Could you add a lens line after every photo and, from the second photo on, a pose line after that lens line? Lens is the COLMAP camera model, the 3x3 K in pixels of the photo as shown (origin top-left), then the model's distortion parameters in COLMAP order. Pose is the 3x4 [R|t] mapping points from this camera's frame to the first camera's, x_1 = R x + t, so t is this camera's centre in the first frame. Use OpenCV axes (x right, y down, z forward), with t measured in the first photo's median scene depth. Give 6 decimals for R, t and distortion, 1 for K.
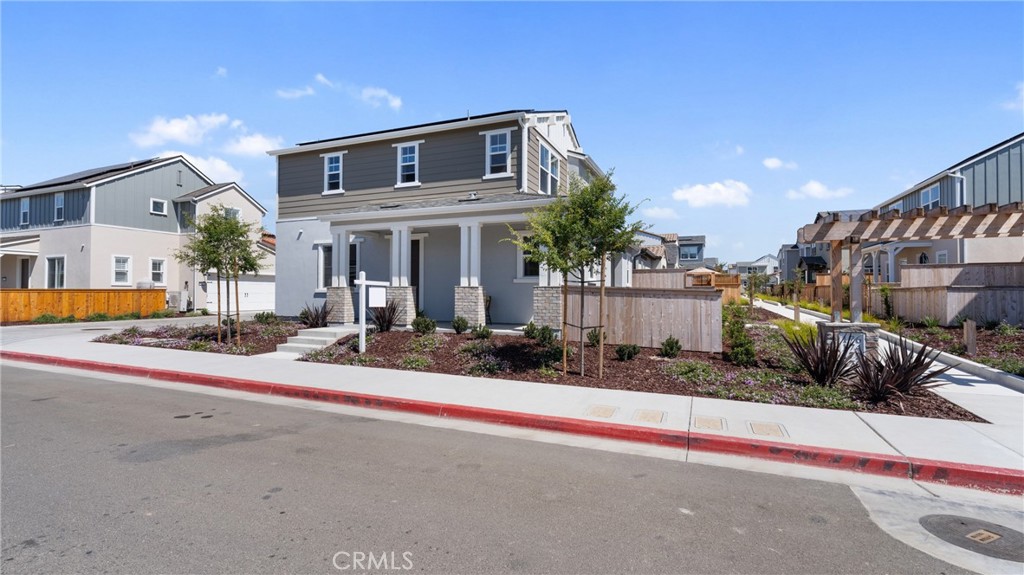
lens RADIAL K [[464.8, 0, 512.0], [0, 464.8, 287.5], [0, 0, 1]] dist [-0.000658, -0.000058]
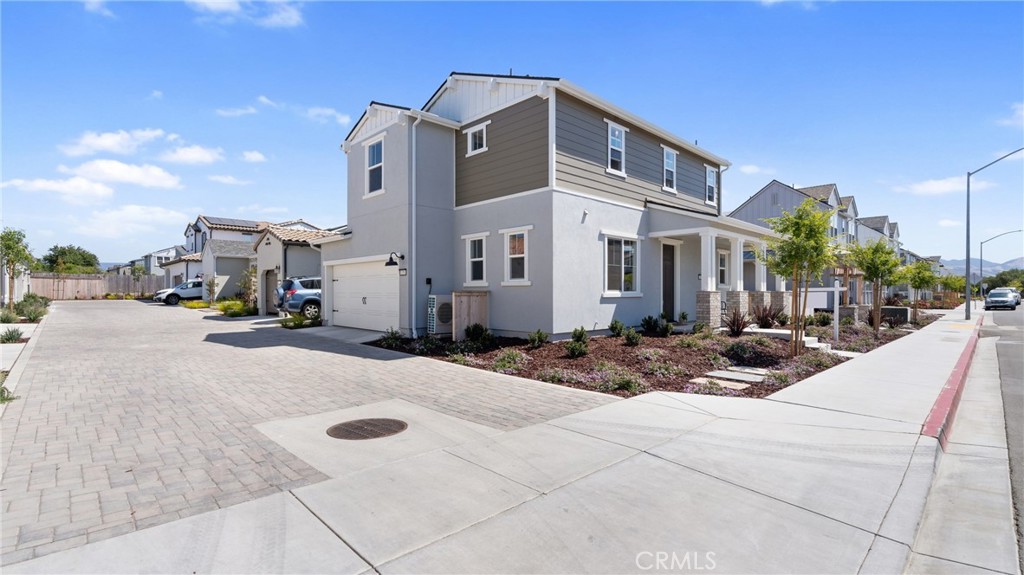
lens RADIAL K [[464.8, 0, 512.0], [0, 464.8, 287.5], [0, 0, 1]] dist [-0.000658, -0.000058]
pose [[0.396050, -0.000377, 0.918229, -1.281887], [-0.017692, 0.999811, 0.008041, -0.008814], [-0.918059, -0.019430, 0.395968, 0.899280]]
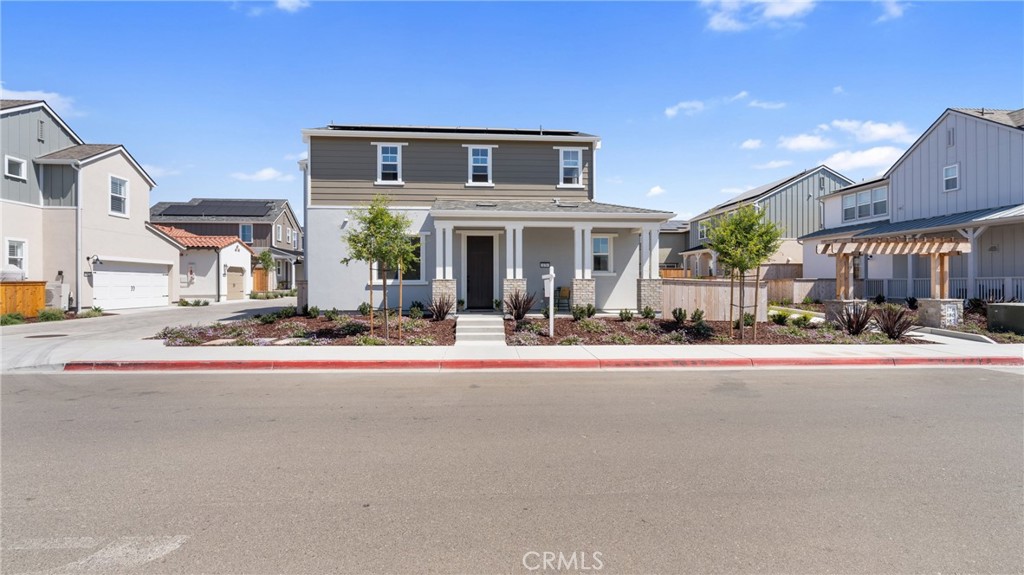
lens RADIAL K [[464.8, 0, 512.0], [0, 464.8, 287.5], [0, 0, 1]] dist [-0.000658, -0.000058]
pose [[0.892801, -0.007974, 0.450381, -0.639152], [-0.000523, 0.999824, 0.018739, -0.001809], [-0.450451, -0.016966, 0.892640, -0.000927]]
